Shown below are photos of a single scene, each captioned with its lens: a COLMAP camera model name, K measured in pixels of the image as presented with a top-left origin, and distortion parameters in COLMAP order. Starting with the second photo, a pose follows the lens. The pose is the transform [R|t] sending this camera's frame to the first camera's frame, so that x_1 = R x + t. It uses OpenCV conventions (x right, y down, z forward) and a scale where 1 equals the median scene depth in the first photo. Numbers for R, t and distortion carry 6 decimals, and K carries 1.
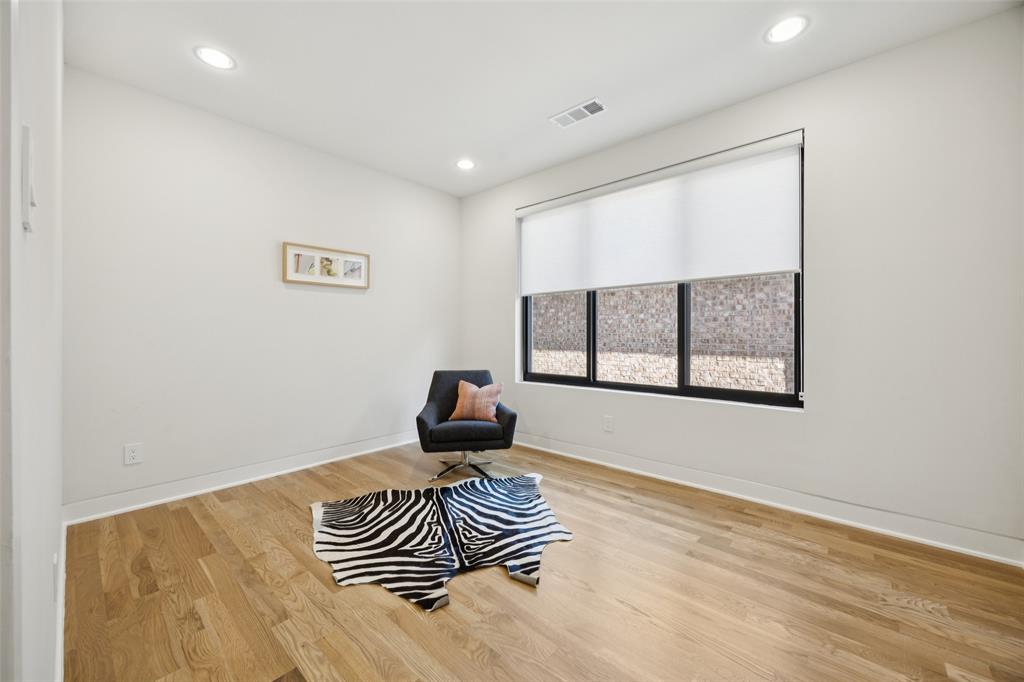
lens RADIAL K [[390.7, 0, 513.0], [0, 390.7, 335.2], [0, 0, 1]] dist [-0.001879, -0.000150]
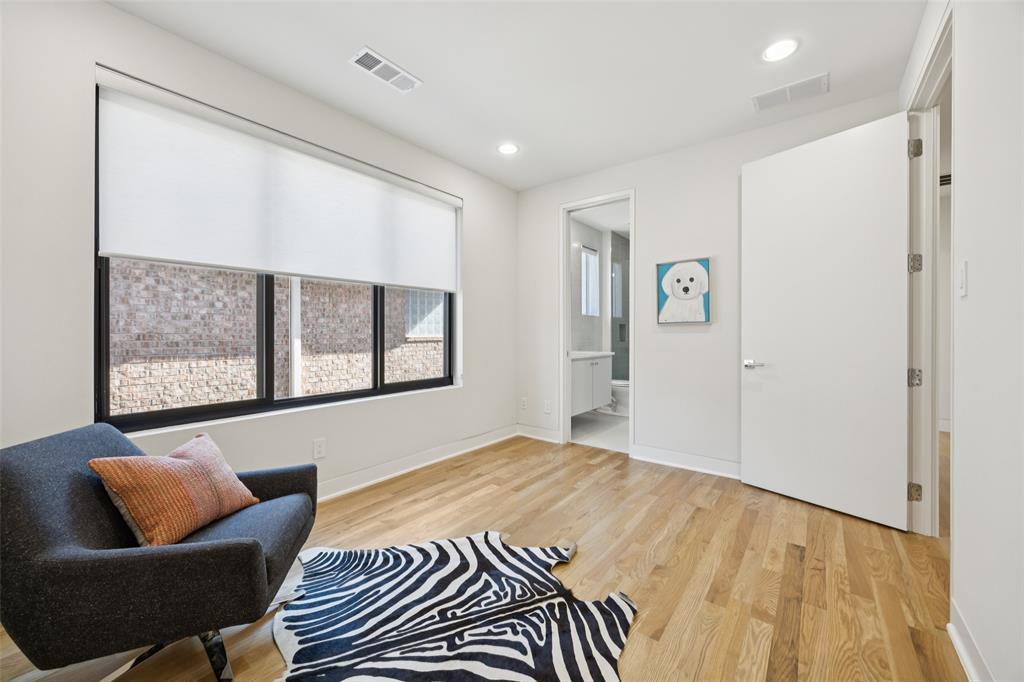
lens RADIAL K [[390.7, 0, 513.0], [0, 390.7, 335.2], [0, 0, 1]] dist [-0.001879, -0.000150]
pose [[-0.059078, -0.004168, 0.998245, -0.707032], [0.004367, 0.999981, 0.004434, -0.007281], [-0.998244, 0.004621, -0.059059, 0.805467]]
